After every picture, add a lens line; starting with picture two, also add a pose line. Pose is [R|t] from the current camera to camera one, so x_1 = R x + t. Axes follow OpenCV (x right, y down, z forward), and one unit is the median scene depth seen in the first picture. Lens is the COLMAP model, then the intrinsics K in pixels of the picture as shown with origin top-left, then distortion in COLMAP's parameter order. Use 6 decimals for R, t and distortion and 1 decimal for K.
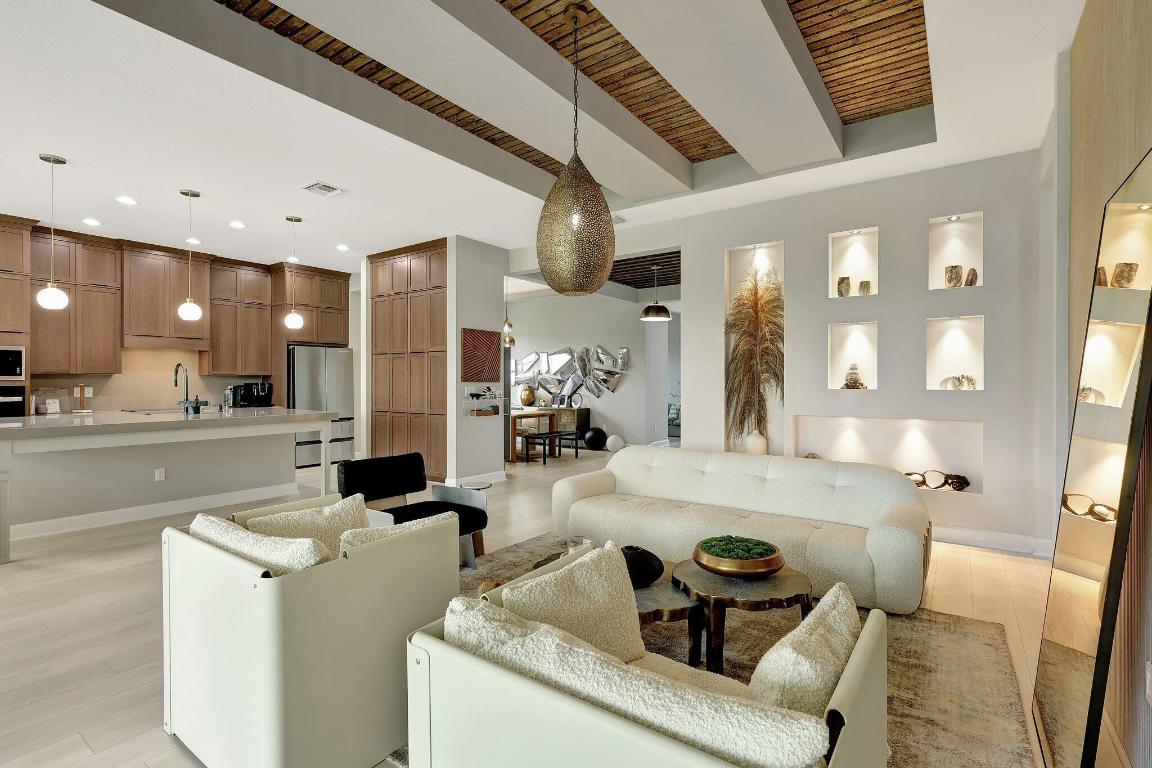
lens RADIAL K [[540.8, 0, 571.1], [0, 540.8, 384.4], [0, 0, 1]] dist [0.002647, -0.000213]
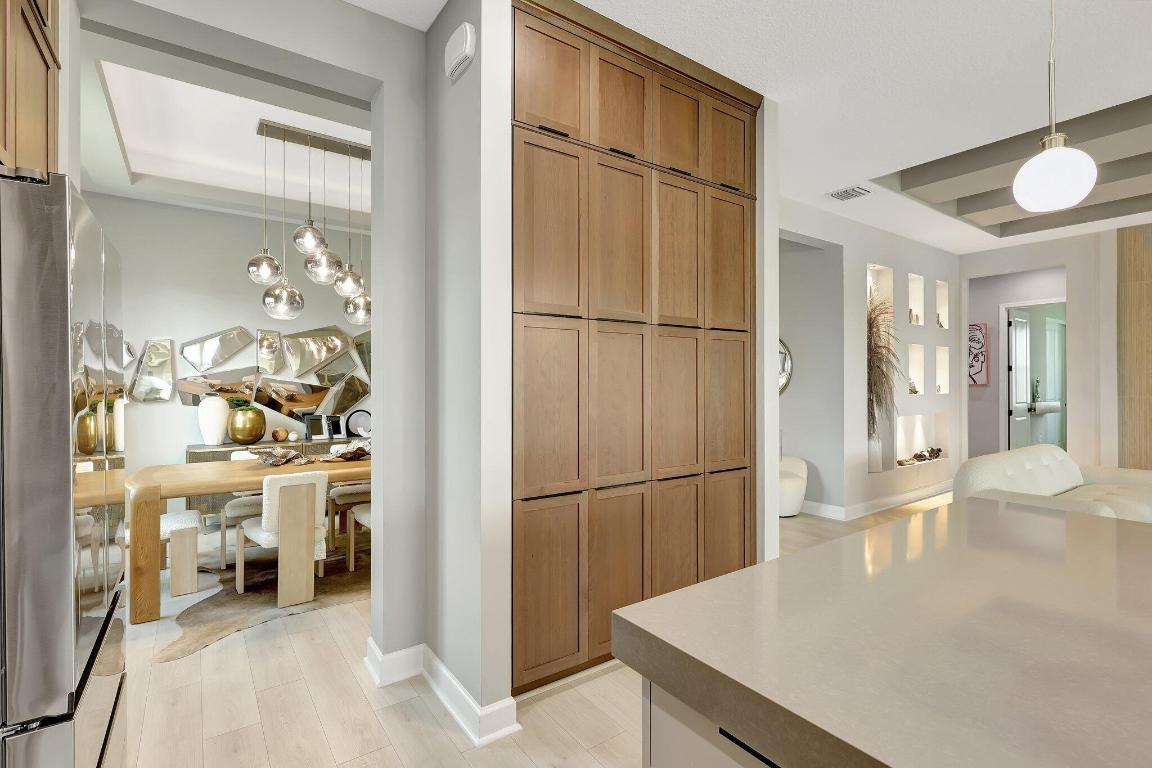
lens RADIAL K [[540.8, 0, 581.5], [0, 540.8, 382.3], [0, 0, 1]] dist [0.002647, -0.000213]
pose [[0.312087, -0.003085, 0.950049, -0.701378], [0.006414, 0.999979, 0.001141, -0.018328], [-0.950032, 0.005737, 0.312100, 0.950229]]
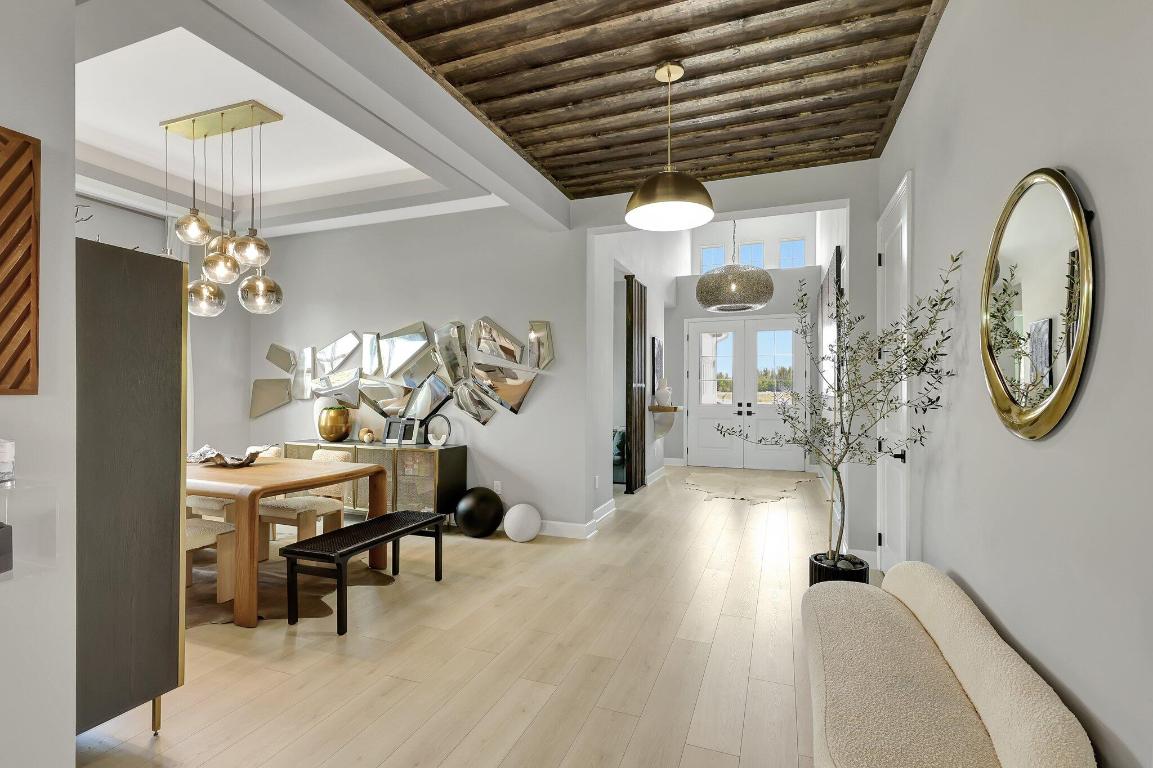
lens RADIAL K [[541.2, 0, 576.7], [0, 541.2, 390.0], [0, 0, 1]] dist [0.002647, -0.000213]
pose [[0.964967, 0.002238, 0.262361, 0.003692], [-0.000325, 0.999973, -0.007334, -0.004673], [-0.262370, 0.006992, 0.964942, 0.773564]]
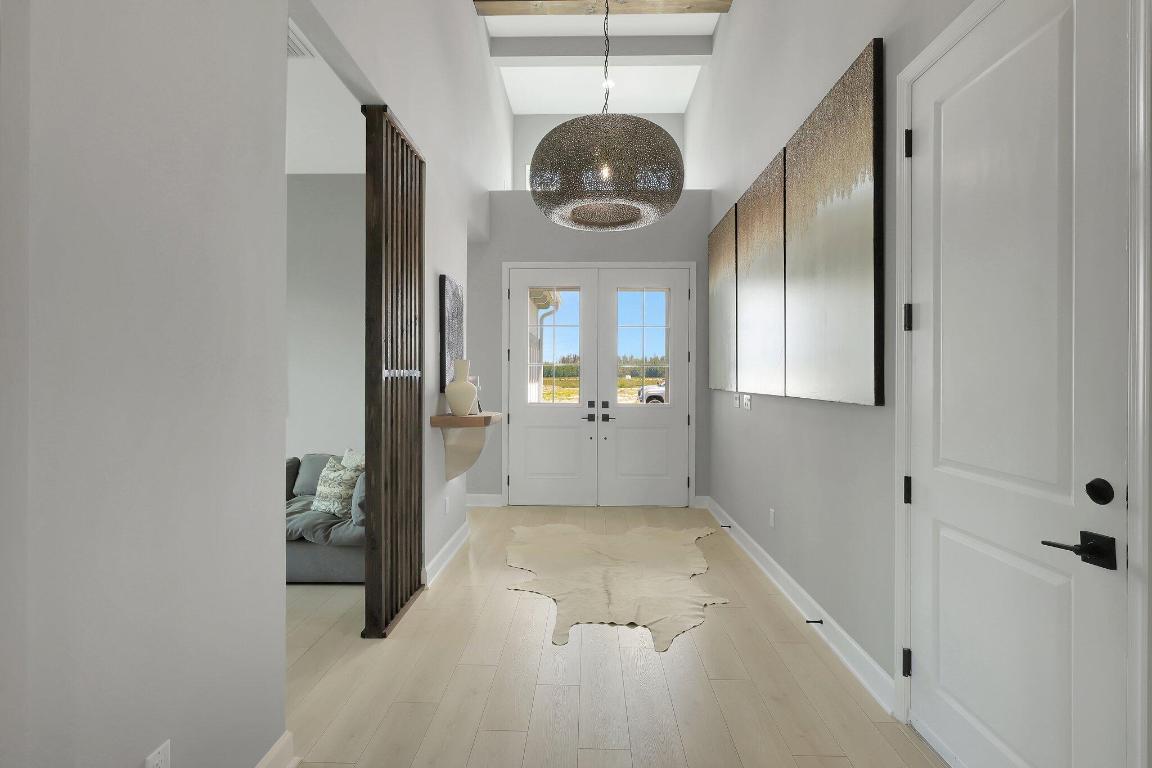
lens RADIAL K [[540.8, 0, 577.7], [0, 540.8, 380.8], [0, 0, 1]] dist [0.002647, -0.000213]
pose [[0.821984, -0.000429, 0.569510, 0.257035], [-0.000683, 0.999998, 0.001740, -0.015777], [-0.569510, -0.001819, 0.821983, 1.295304]]
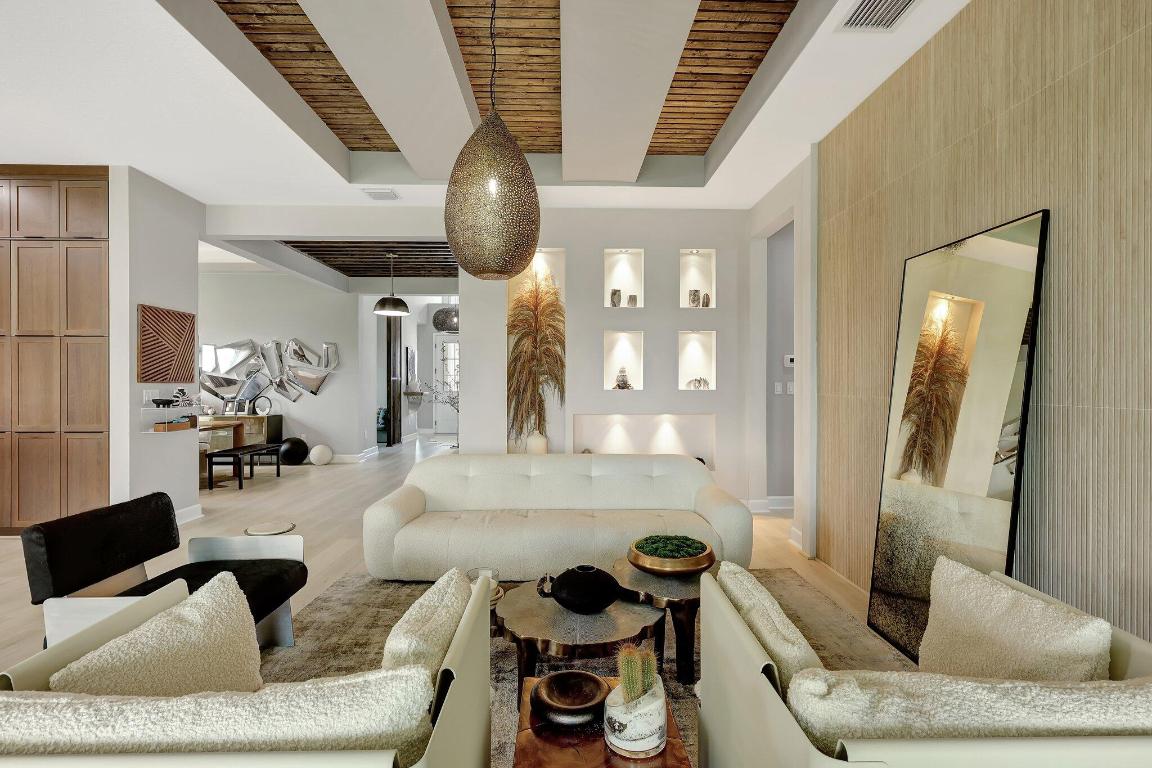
lens RADIAL K [[540.8, 0, 574.3], [0, 540.8, 386.3], [0, 0, 1]] dist [0.002647, -0.000213]
pose [[0.795331, -0.002757, 0.606169, -0.171246], [0.001849, 0.999996, 0.002122, -0.000357], [-0.606173, -0.000567, 0.795333, 0.114347]]
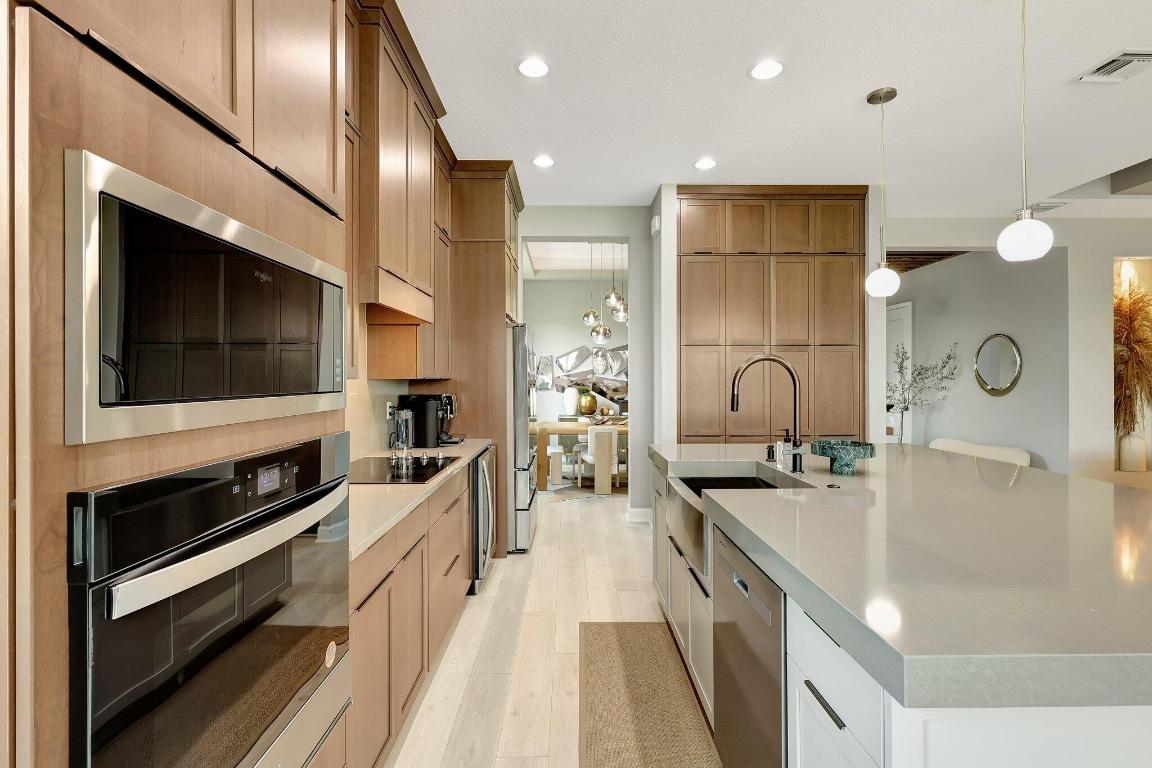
lens RADIAL K [[540.8, 0, 572.3], [0, 540.8, 379.4], [0, 0, 1]] dist [0.002647, -0.000213]
pose [[0.802087, -0.004355, 0.597192, -0.921464], [0.007301, 0.999970, -0.002514, -0.016709], [-0.597163, 0.006376, 0.802094, 0.624890]]
